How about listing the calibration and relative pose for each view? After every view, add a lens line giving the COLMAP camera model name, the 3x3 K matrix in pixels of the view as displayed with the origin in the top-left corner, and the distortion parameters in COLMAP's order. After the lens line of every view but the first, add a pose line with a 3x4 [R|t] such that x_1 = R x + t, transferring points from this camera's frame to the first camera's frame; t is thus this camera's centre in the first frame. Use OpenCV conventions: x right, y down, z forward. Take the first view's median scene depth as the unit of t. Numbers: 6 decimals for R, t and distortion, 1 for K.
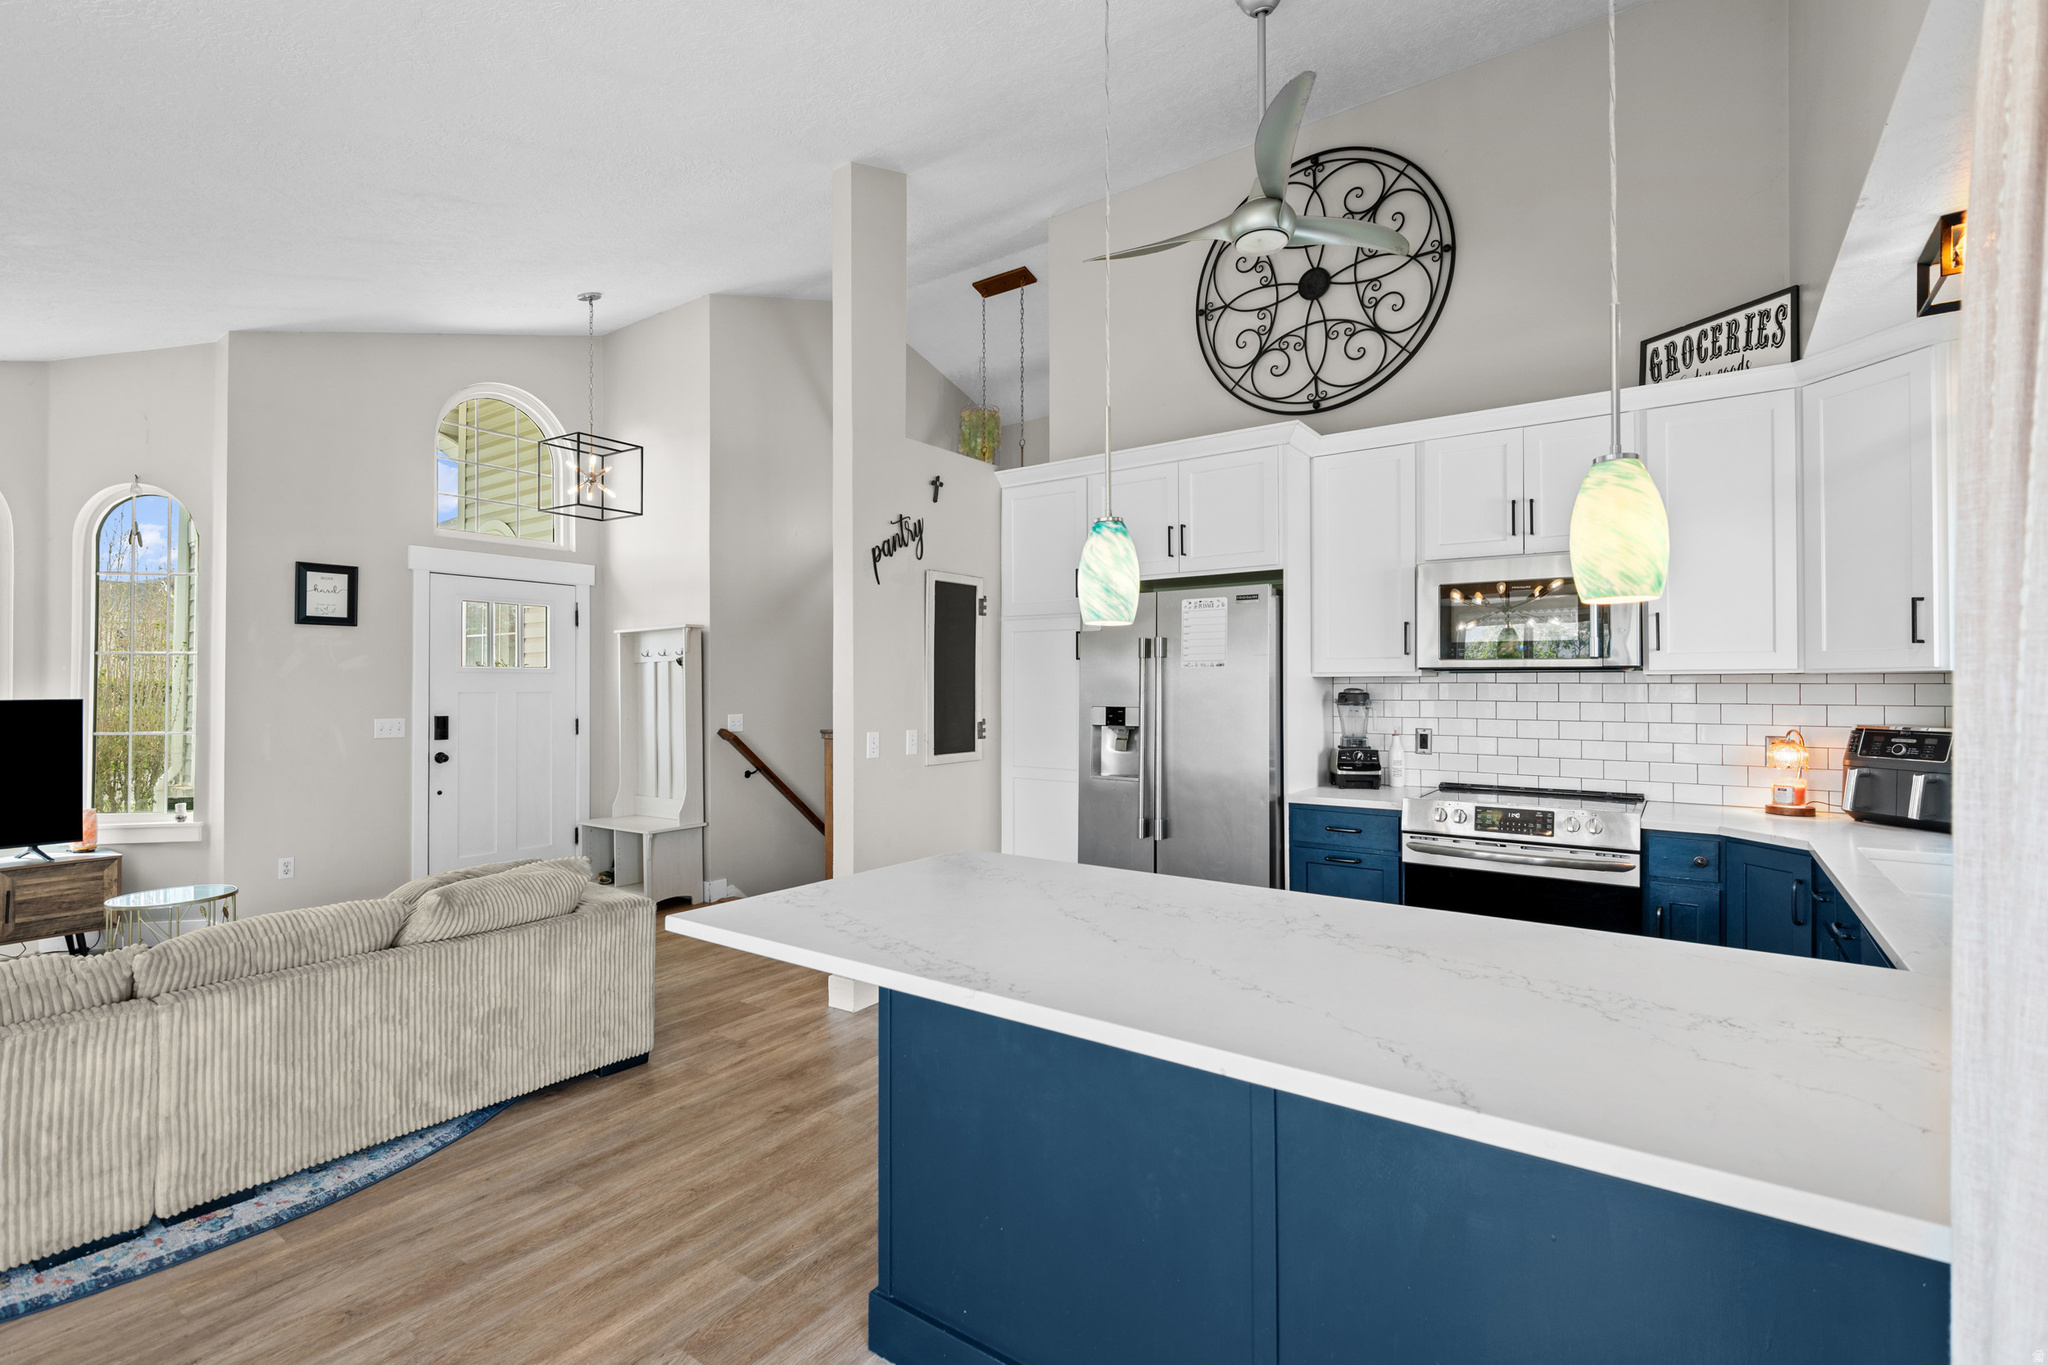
lens RADIAL K [[931.2, 0, 1017.3], [0, 931.2, 684.6], [0, 0, 1]] dist [0.007433, -0.003974]
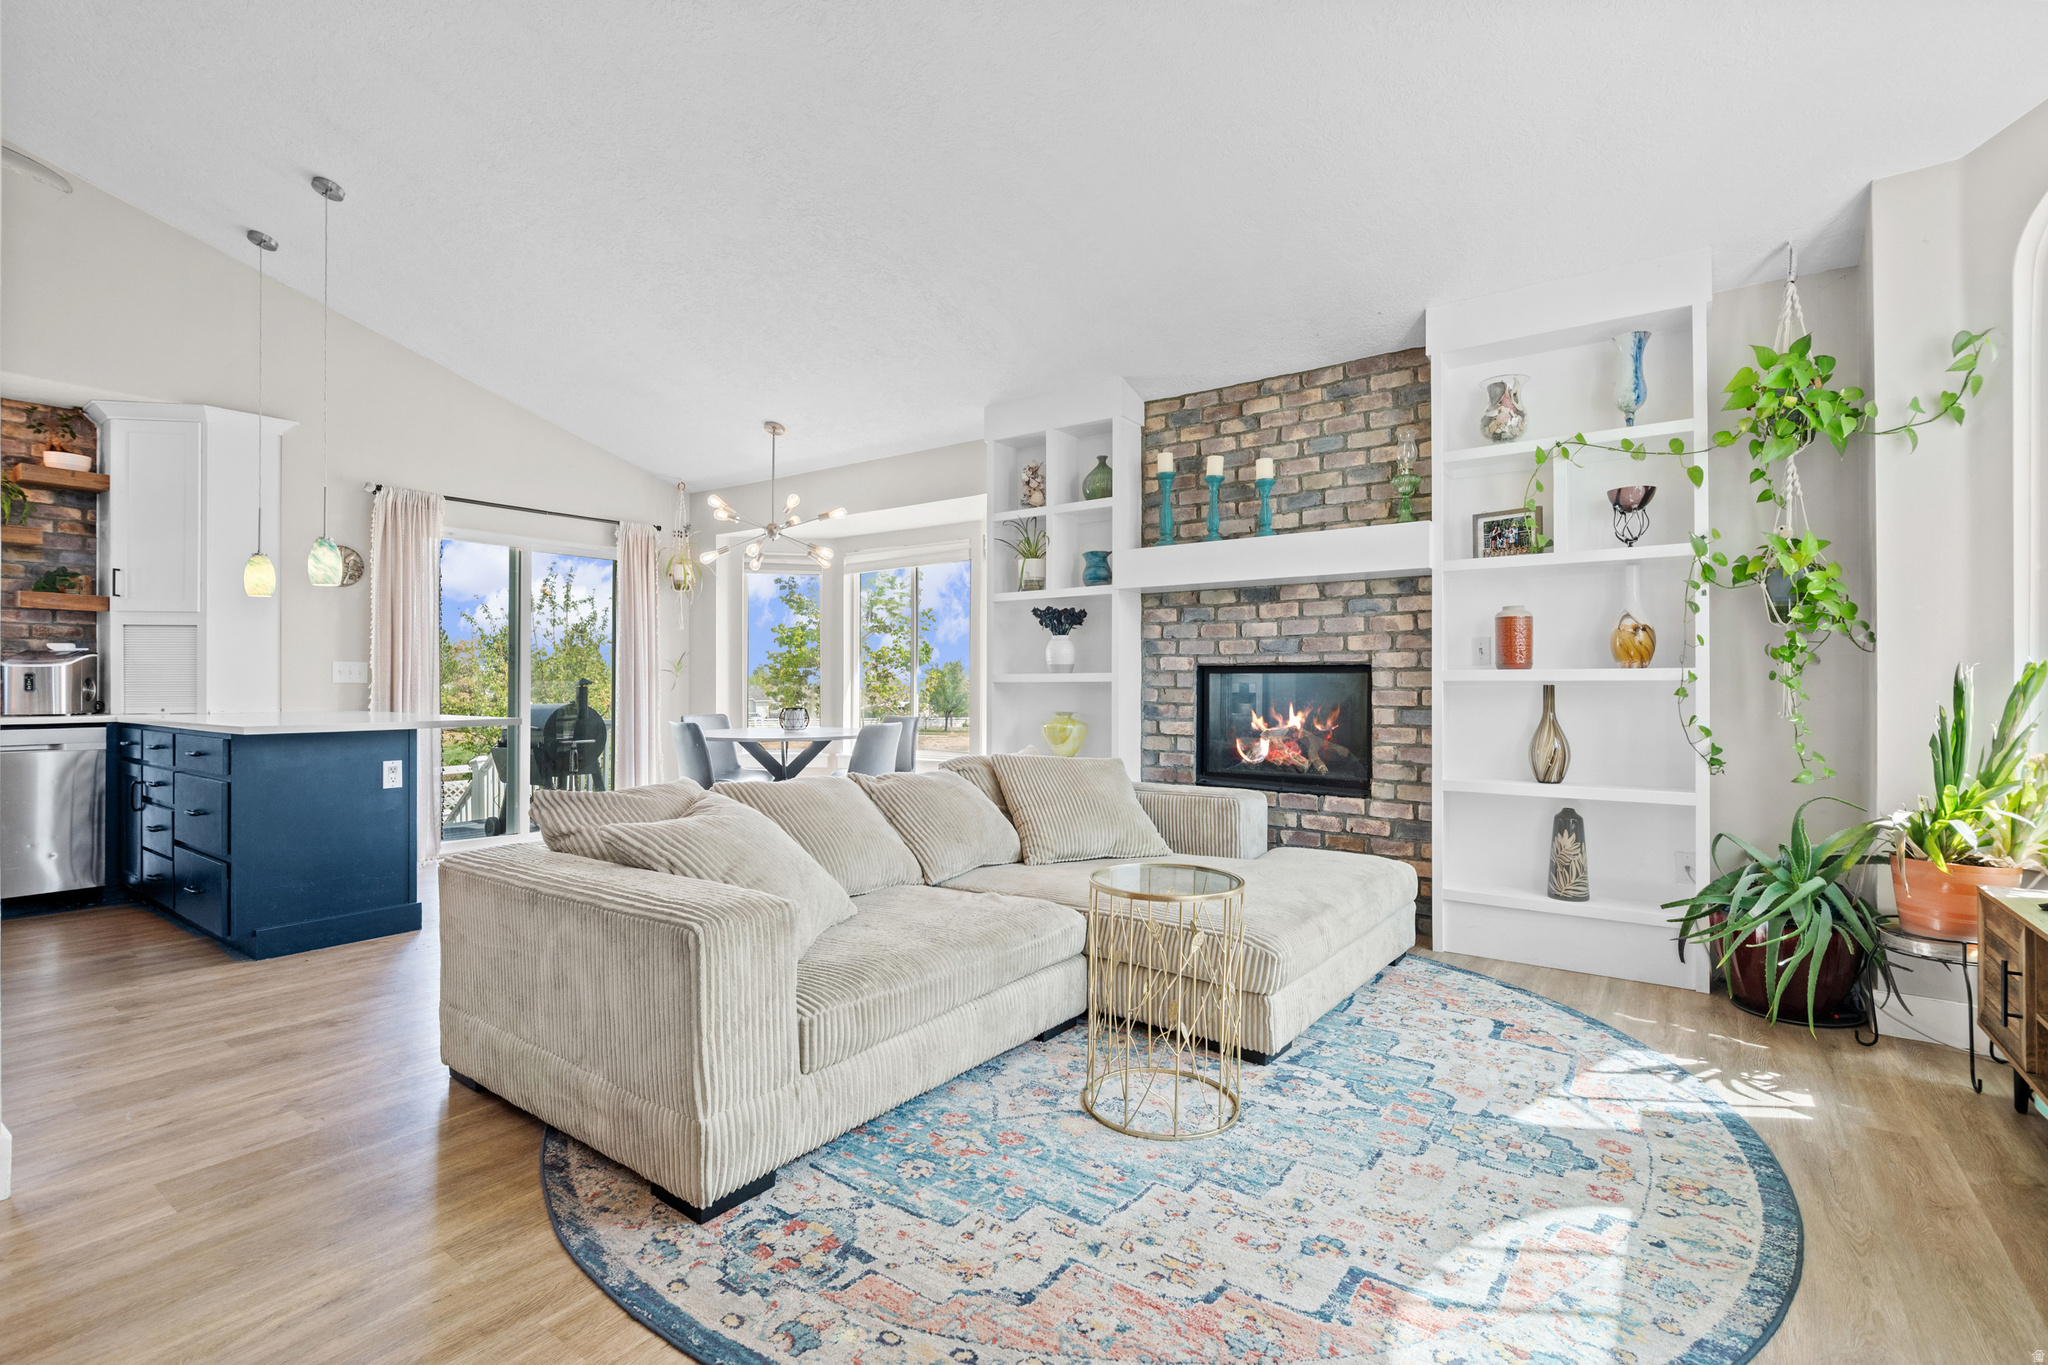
lens RADIAL K [[931.2, 0, 1006.9], [0, 931.2, 681.8], [0, 0, 1]] dist [0.007433, -0.003974]
pose [[-0.999809, 0.002966, 0.019296, -0.649092], [0.002832, 0.999972, -0.006940, 0.075545], [-0.019316, -0.006884, -0.999790, 1.319652]]
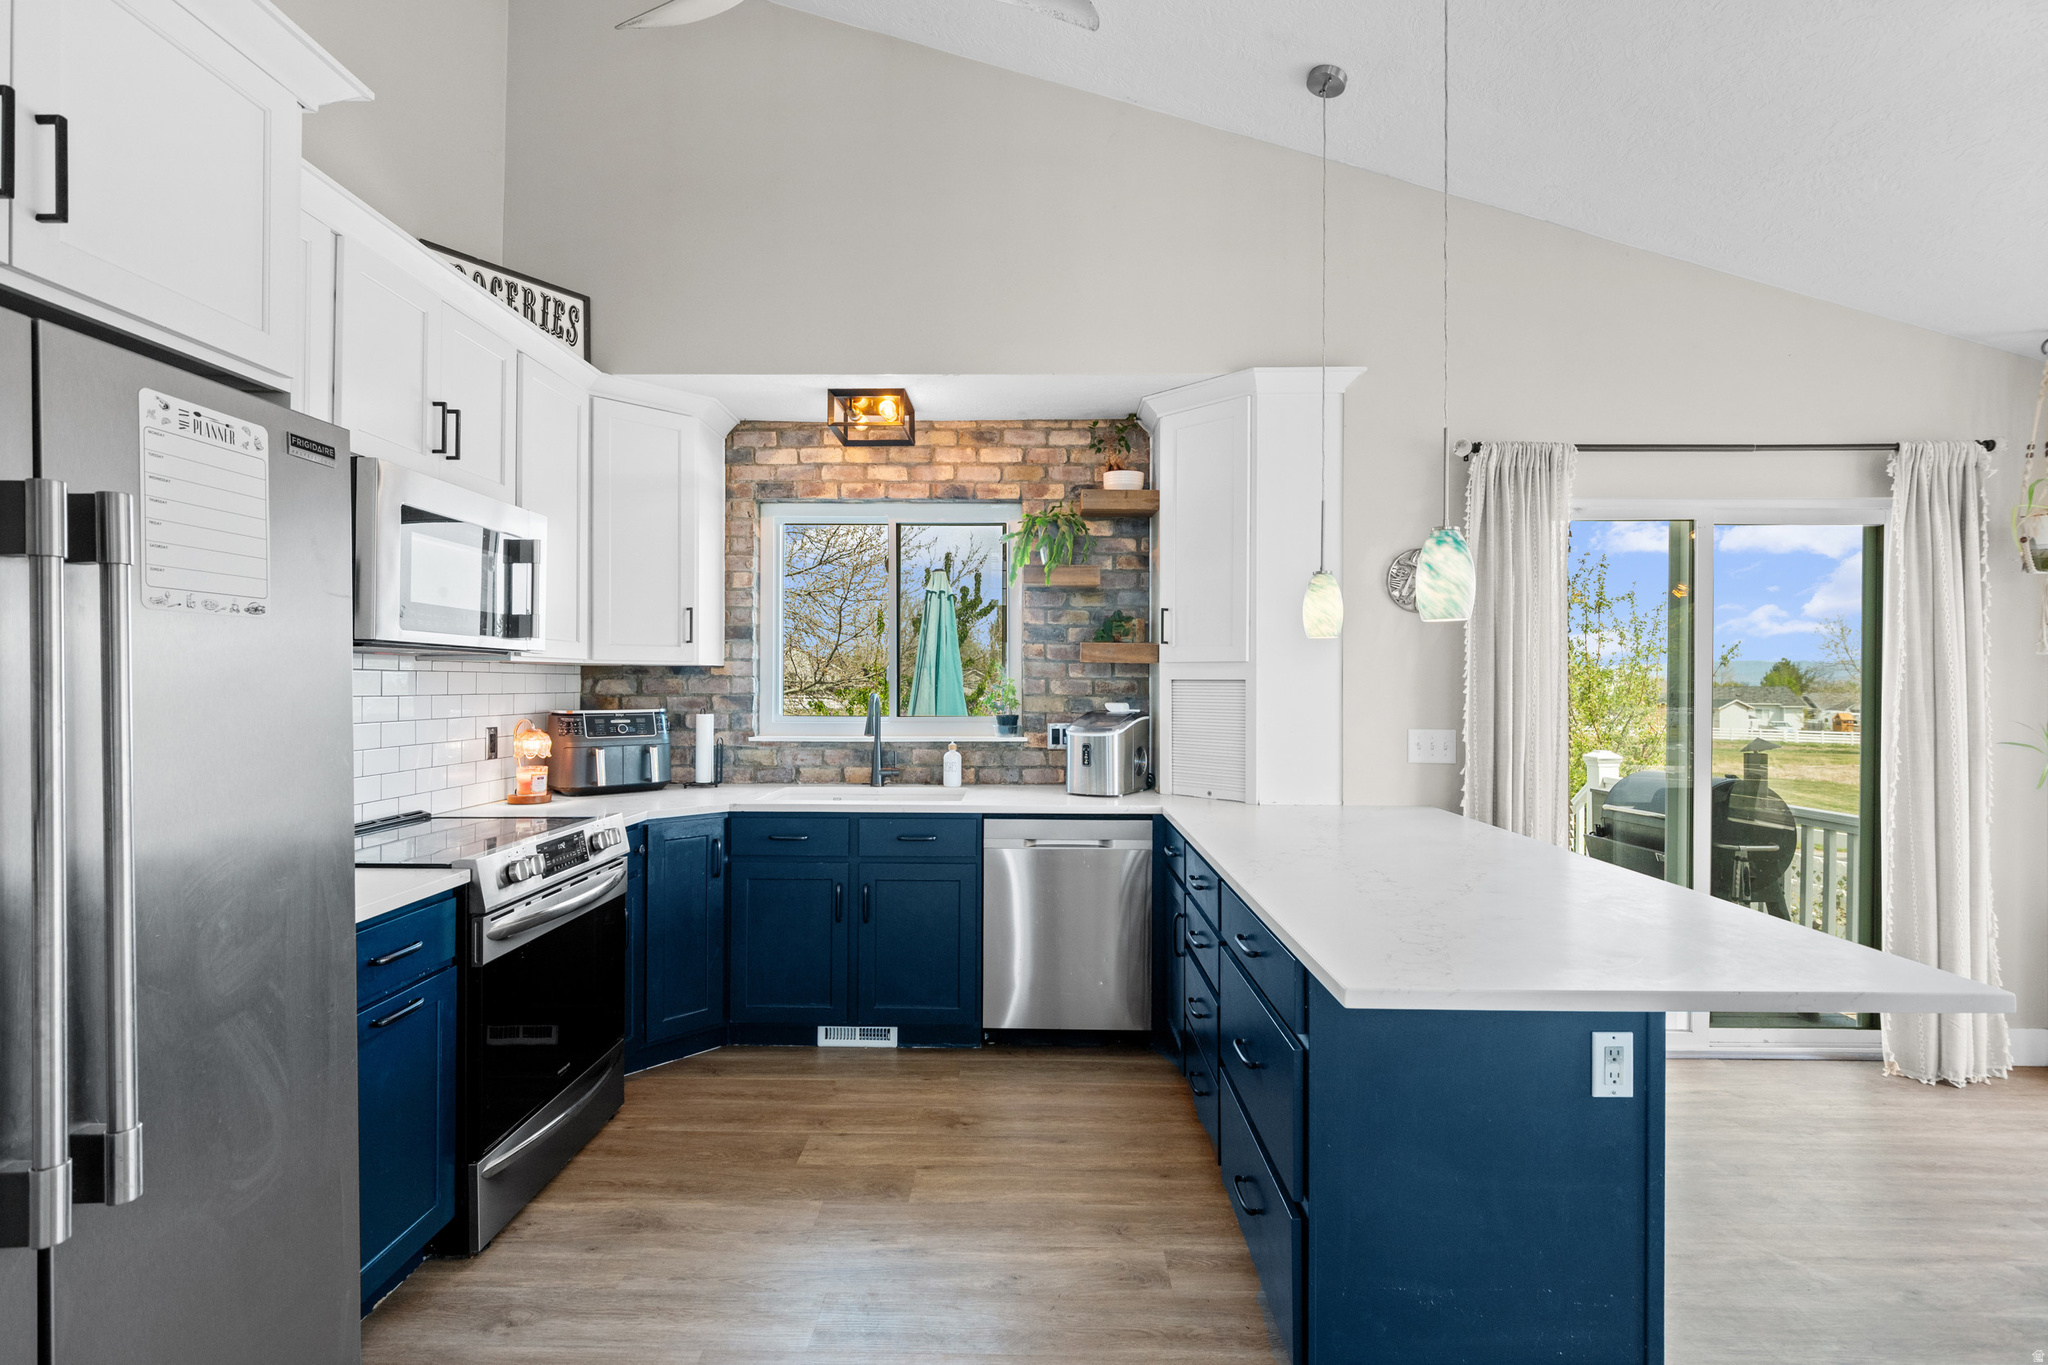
lens RADIAL K [[931.2, 0, 1021.6], [0, 931.2, 678.3], [0, 0, 1]] dist [0.007433, -0.003974]
pose [[-0.571416, 0.001269, 0.820660, -0.224428], [-0.006908, 0.999956, -0.006357, 0.005386], [-0.820632, -0.009301, -0.571382, 0.856952]]
